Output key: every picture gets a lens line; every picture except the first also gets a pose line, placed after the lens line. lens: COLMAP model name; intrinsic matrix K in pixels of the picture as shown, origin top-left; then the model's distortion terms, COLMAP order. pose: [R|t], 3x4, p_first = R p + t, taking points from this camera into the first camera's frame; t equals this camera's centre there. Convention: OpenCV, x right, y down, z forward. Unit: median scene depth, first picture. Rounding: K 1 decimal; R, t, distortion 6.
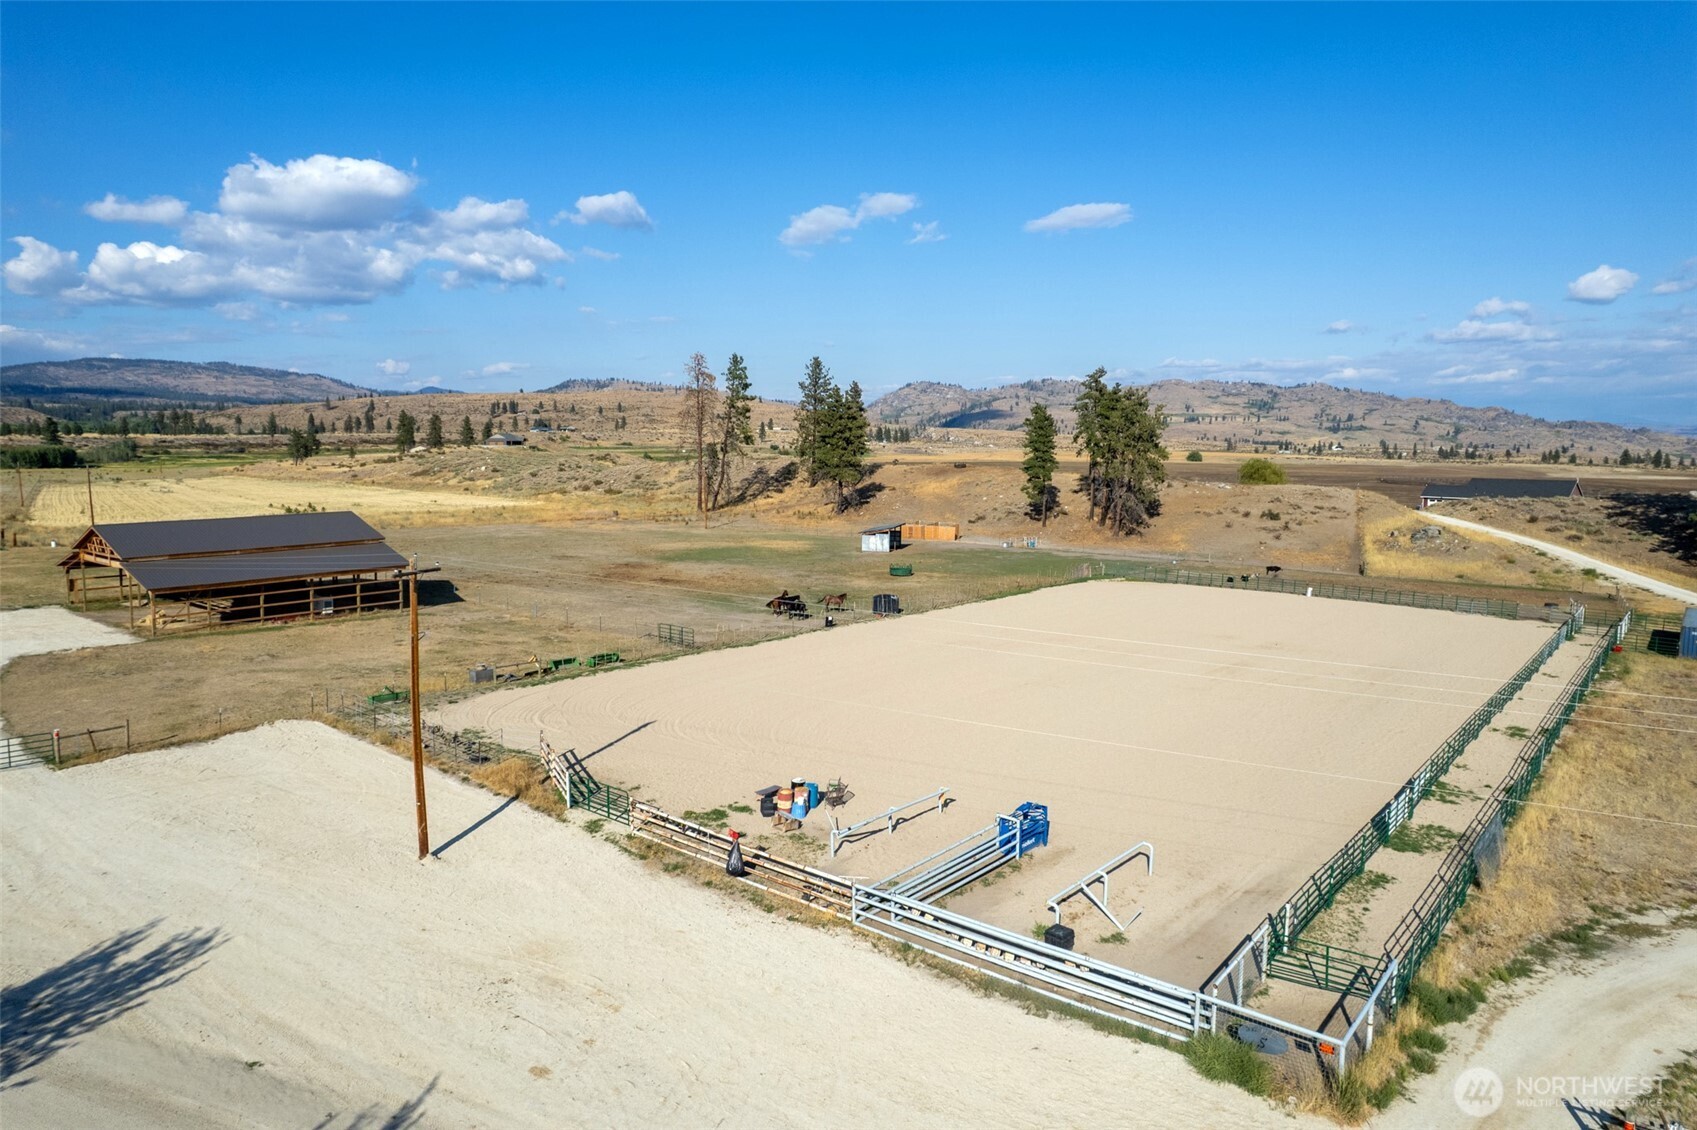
lens RADIAL K [[1081.8, 0, 864.3], [0, 1081.8, 553.0], [0, 0, 1]] dist [-0.044747, 0.017369]
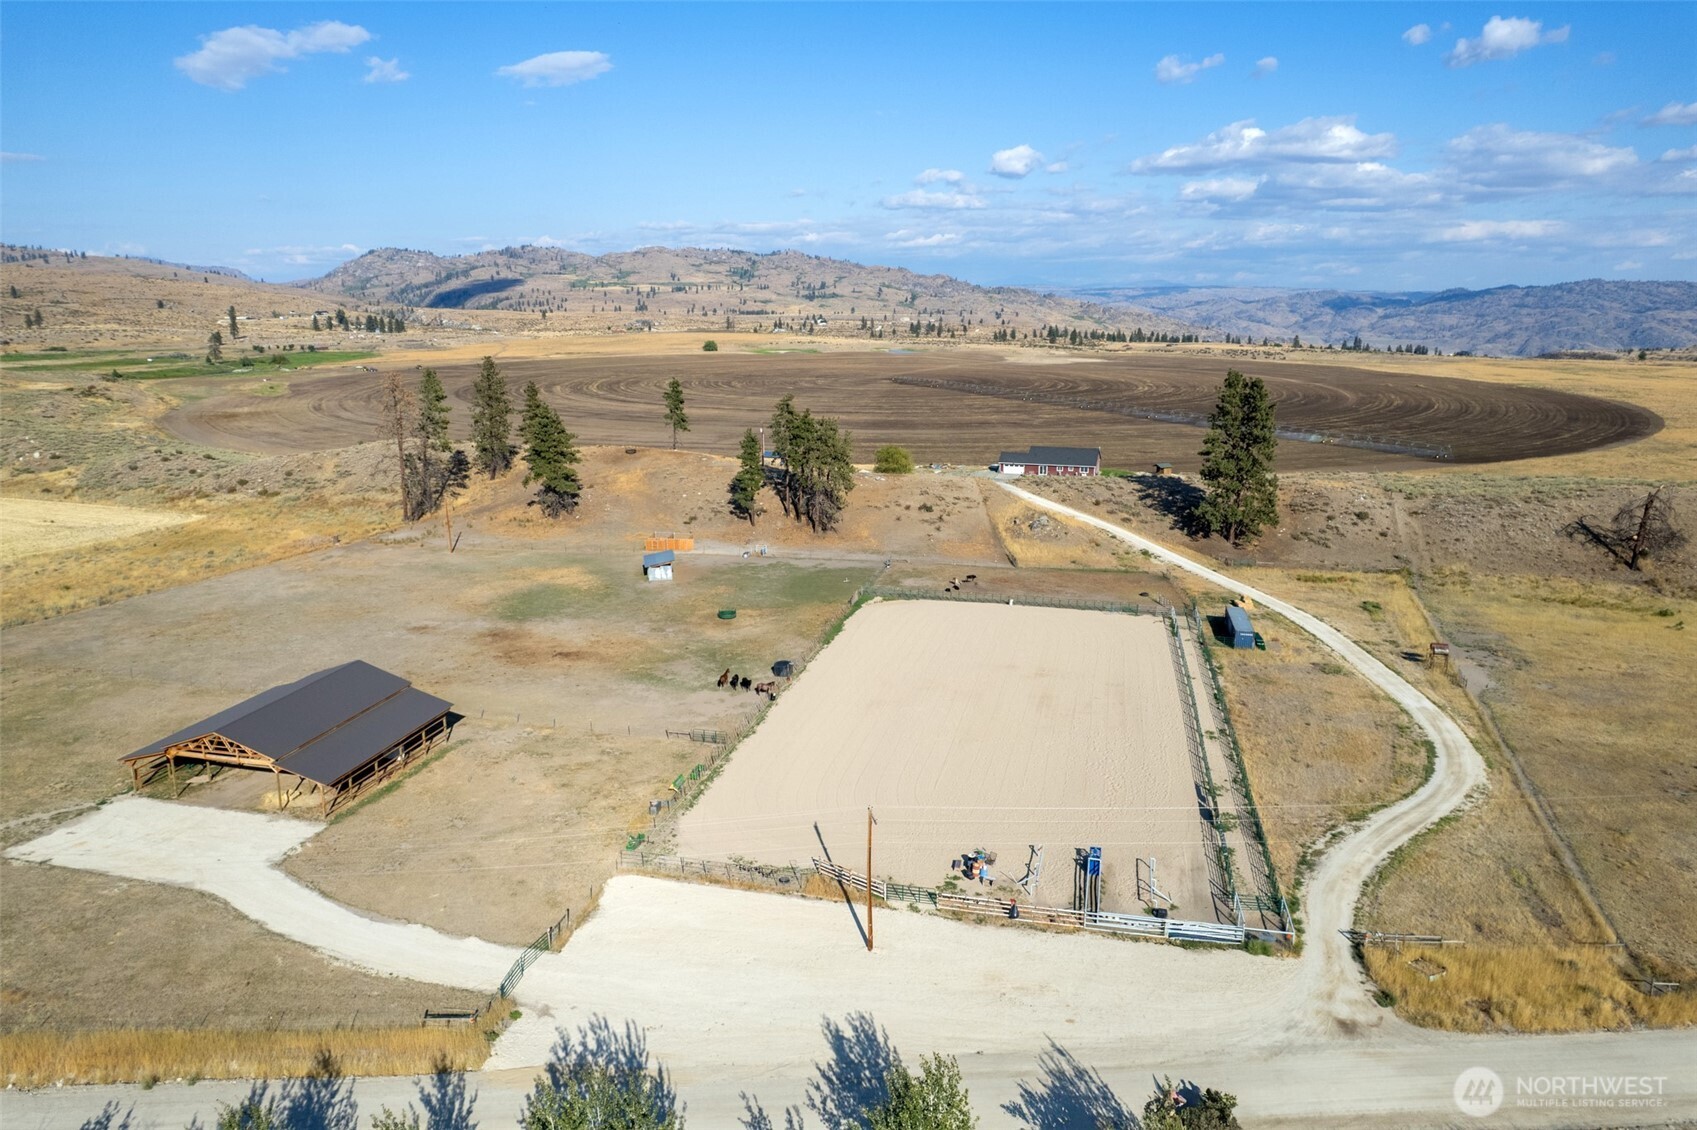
lens RADIAL K [[1081.8, 0, 851.0], [0, 1081.8, 583.8], [0, 0, 1]] dist [-0.044747, 0.017369]
pose [[0.897731, -0.120427, 0.423765, -0.260884], [0.054710, 0.984942, 0.164002, -0.154187], [-0.437134, -0.124045, 0.890801, -0.148223]]
